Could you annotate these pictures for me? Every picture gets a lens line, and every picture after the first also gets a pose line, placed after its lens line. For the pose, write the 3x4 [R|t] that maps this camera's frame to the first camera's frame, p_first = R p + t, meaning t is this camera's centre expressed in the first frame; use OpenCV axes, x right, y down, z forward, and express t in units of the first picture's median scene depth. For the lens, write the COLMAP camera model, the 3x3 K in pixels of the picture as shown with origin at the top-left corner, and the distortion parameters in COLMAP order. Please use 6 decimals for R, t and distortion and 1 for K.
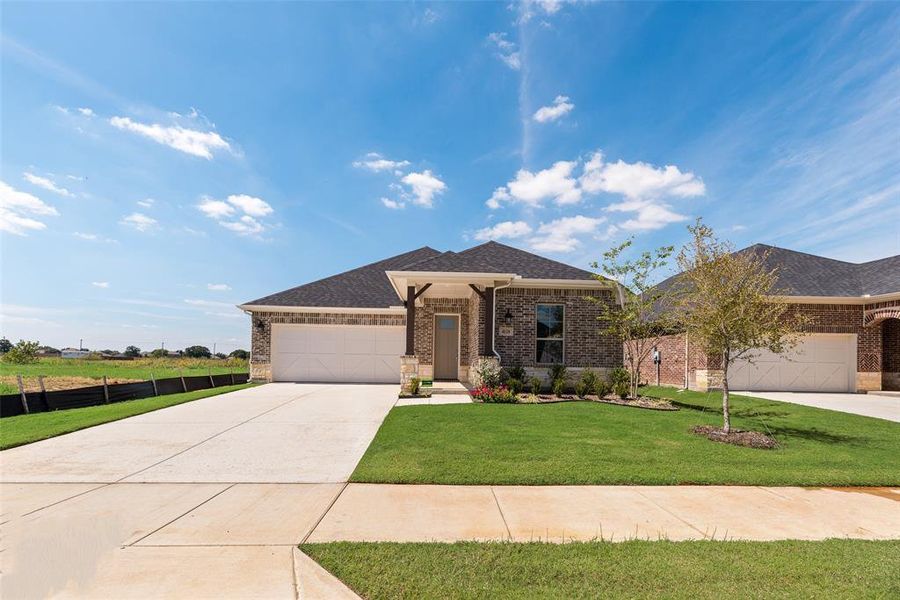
lens RADIAL K [[439.3, 0, 470.5], [0, 439.3, 318.5], [0, 0, 1]] dist [0.035961, 0.000229]
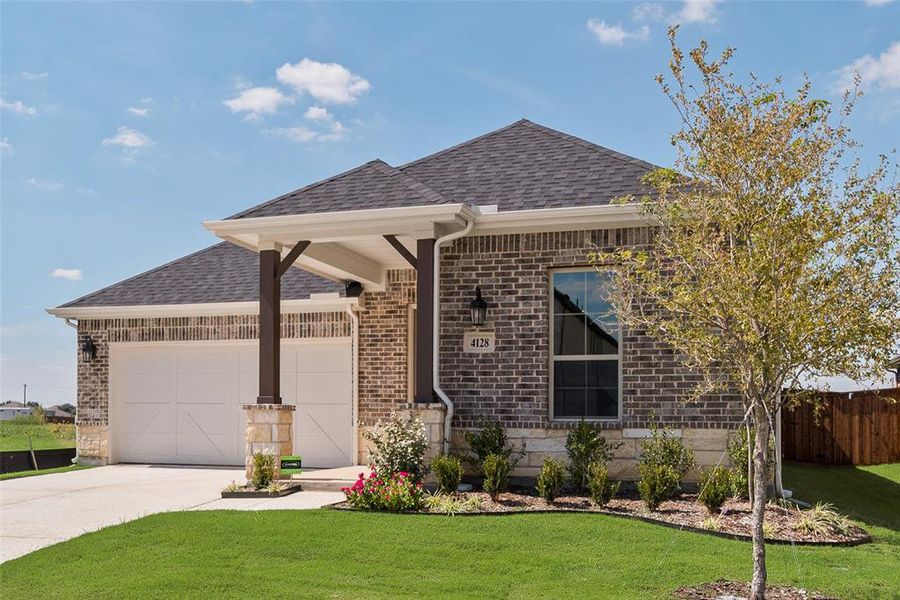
lens RADIAL K [[1111.6, 0, 449.3], [0, 1111.6, 301.3], [0, 0, 1]] dist [0.039894, 0.026675]
pose [[0.913900, -0.051231, -0.402693, 0.389085], [0.045332, 0.998679, -0.024174, 0.012121], [0.403400, 0.003838, 0.915016, 0.028297]]
